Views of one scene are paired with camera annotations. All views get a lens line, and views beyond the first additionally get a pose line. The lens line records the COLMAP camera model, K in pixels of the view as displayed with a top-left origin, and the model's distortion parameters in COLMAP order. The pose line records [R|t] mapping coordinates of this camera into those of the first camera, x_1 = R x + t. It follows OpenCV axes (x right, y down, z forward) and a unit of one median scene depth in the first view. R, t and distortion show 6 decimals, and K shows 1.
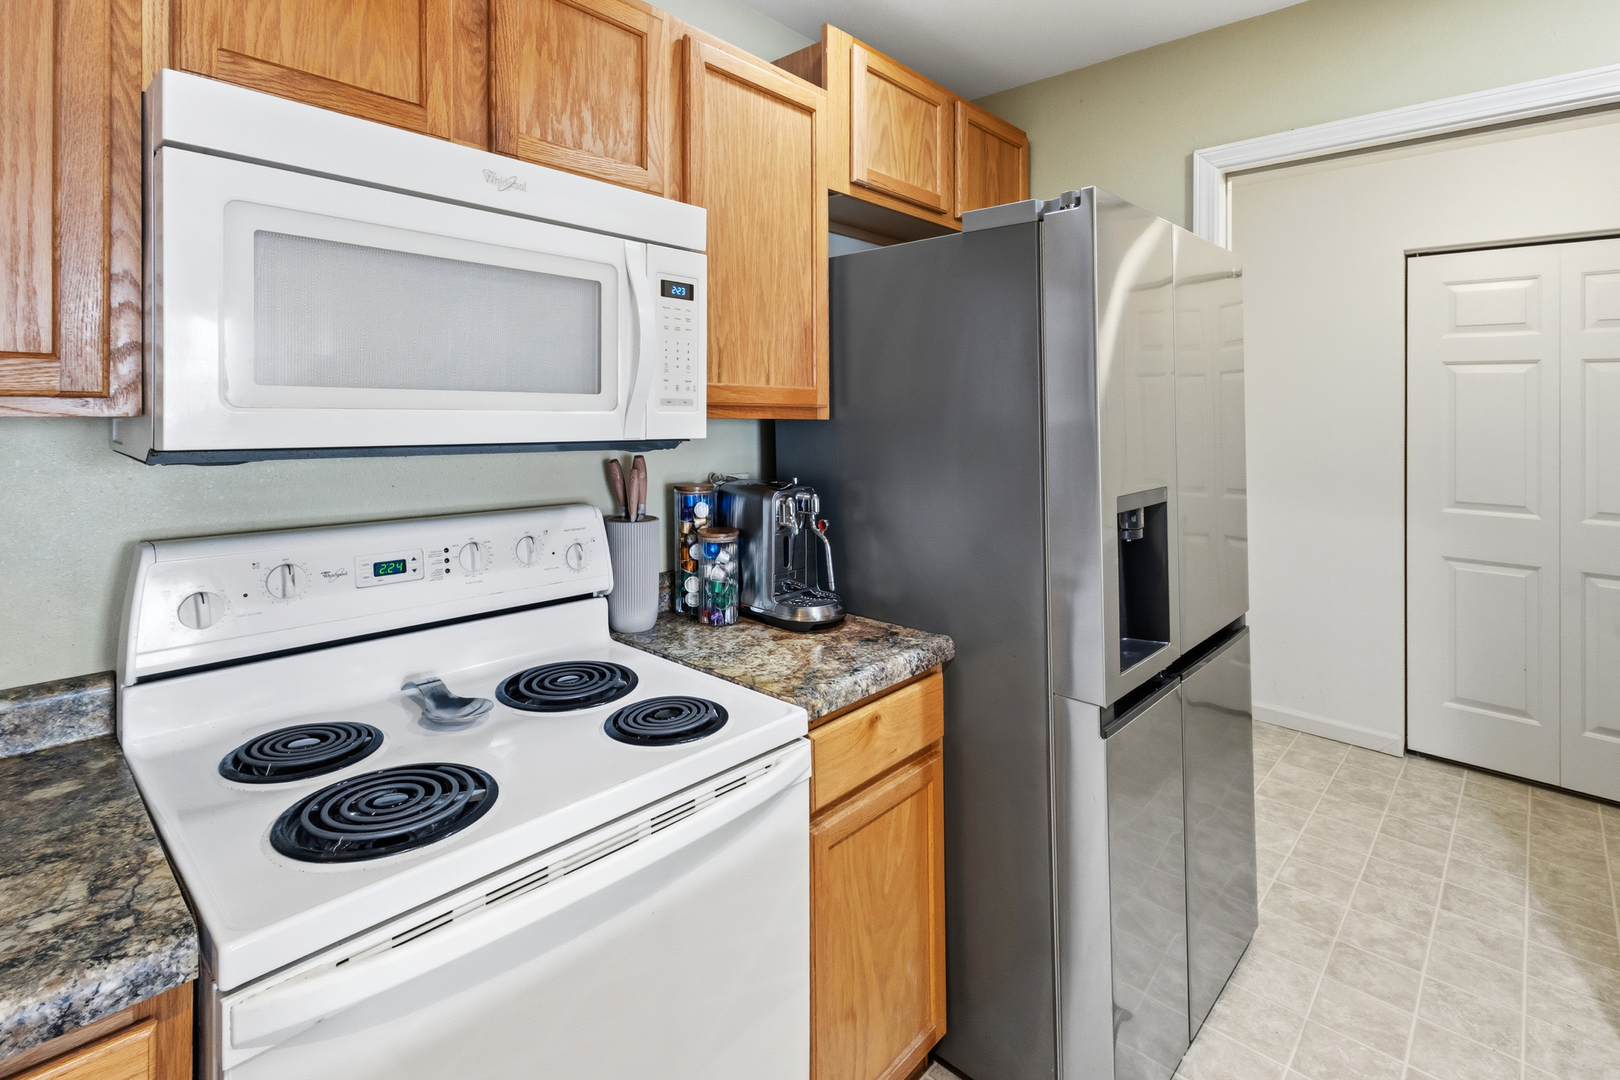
lens RADIAL K [[775.9, 0, 807.9], [0, 775.9, 397.7], [0, 0, 1]] dist [0.004477, -0.001476]
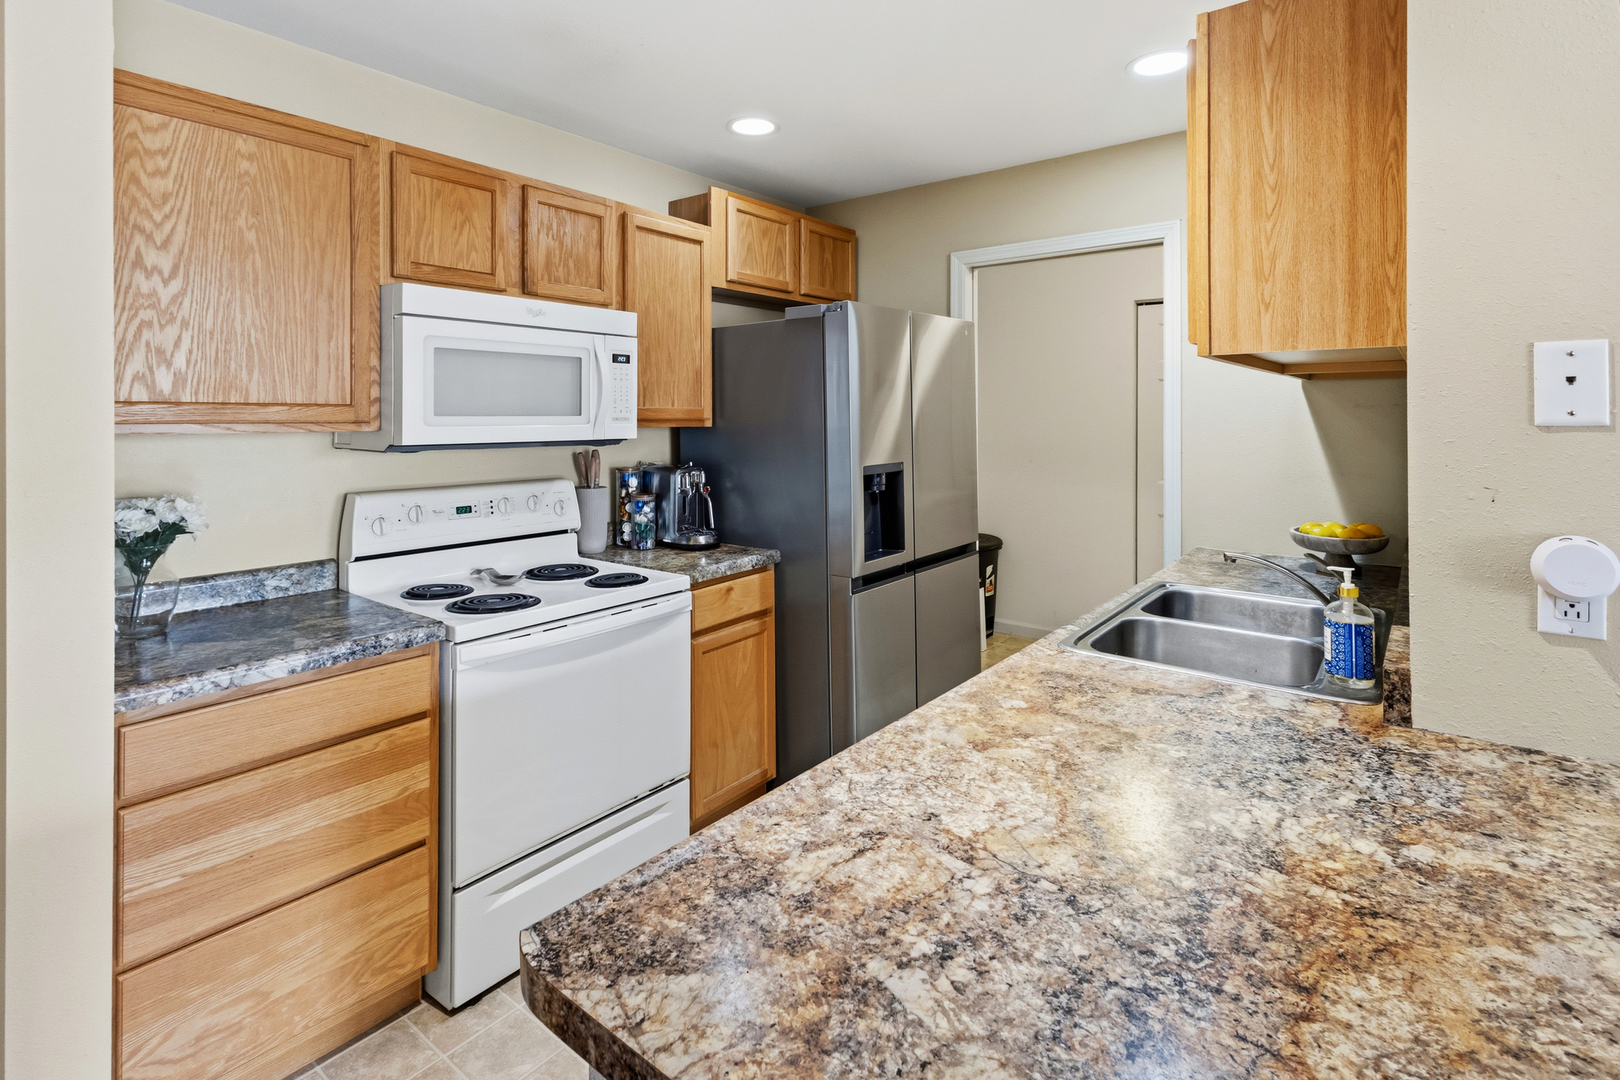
lens RADIAL K [[806.1, 0, 835.3], [0, 806.1, 367.4], [0, 0, 1]] dist [0.011521, -0.000433]
pose [[0.992971, -0.003700, 0.118303, 0.094378], [0.008388, 0.999198, -0.039156, -0.031107], [-0.118063, 0.039873, 0.992205, -0.816673]]
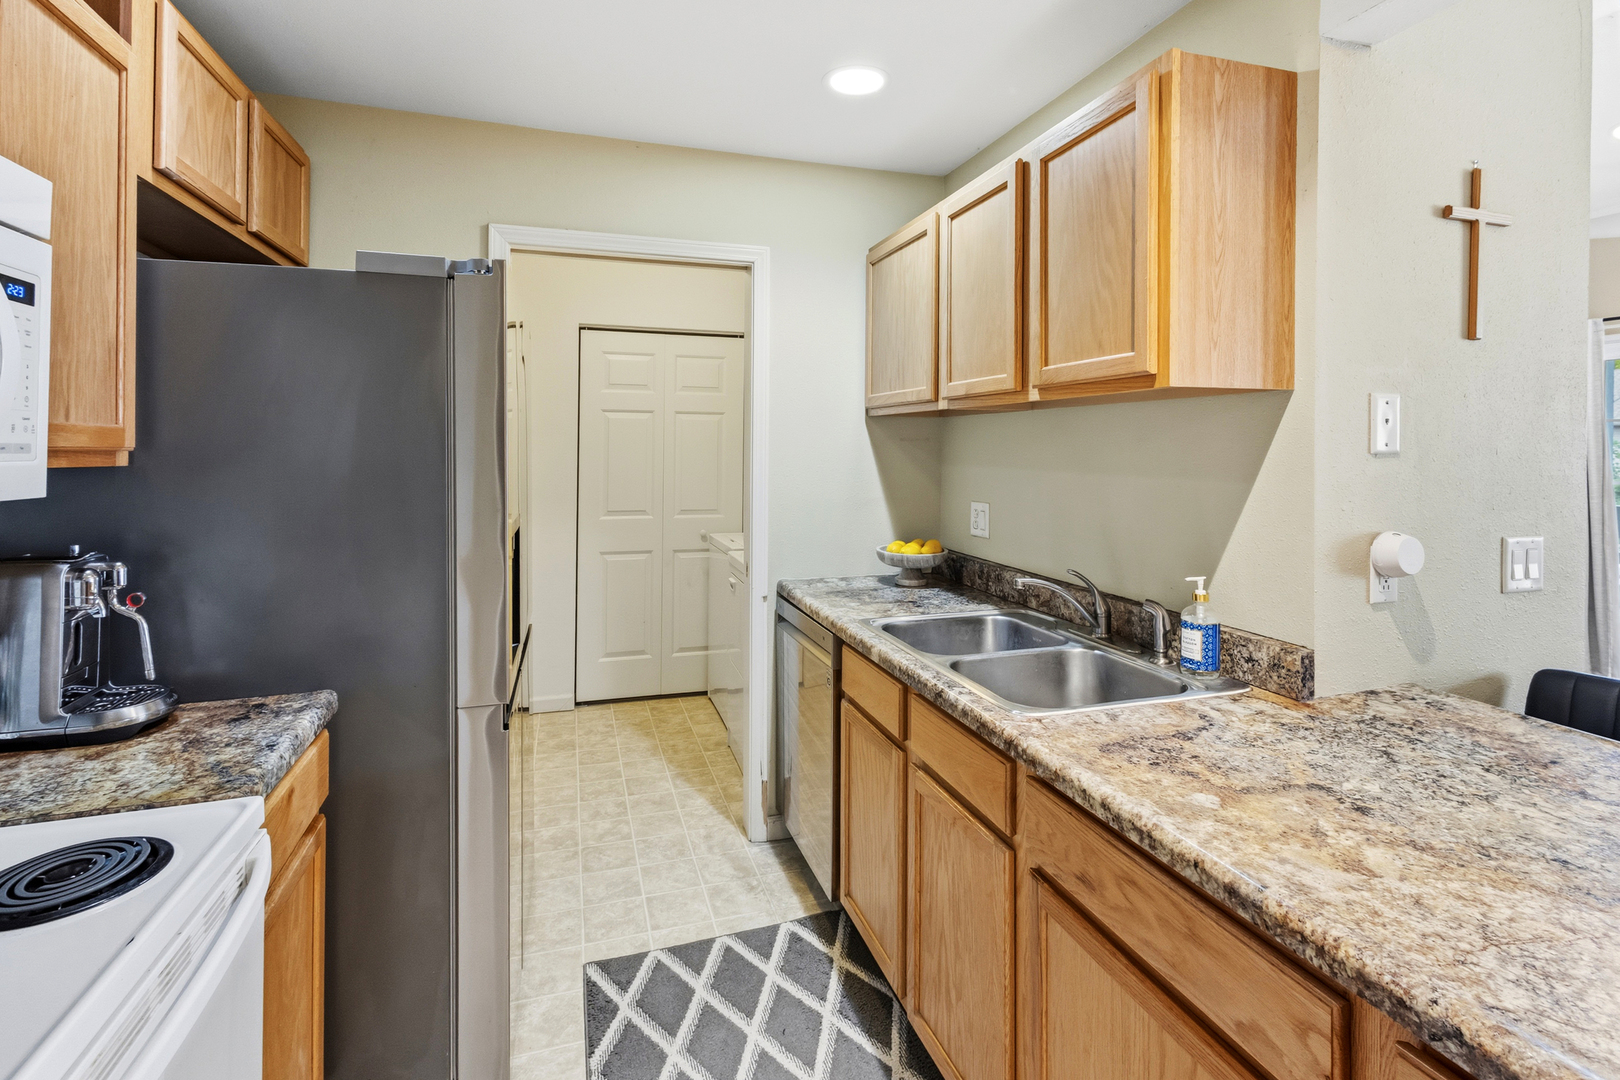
lens RADIAL K [[772.7, 0, 830.8], [0, 772.7, 417.5], [0, 0, 1]] dist [0.002790, 0.000673]
pose [[0.469656, 0.027079, 0.882434, -0.368150], [-0.014844, 0.999630, -0.022775, -0.014297], [-0.882725, -0.002402, 0.469884, 0.009541]]
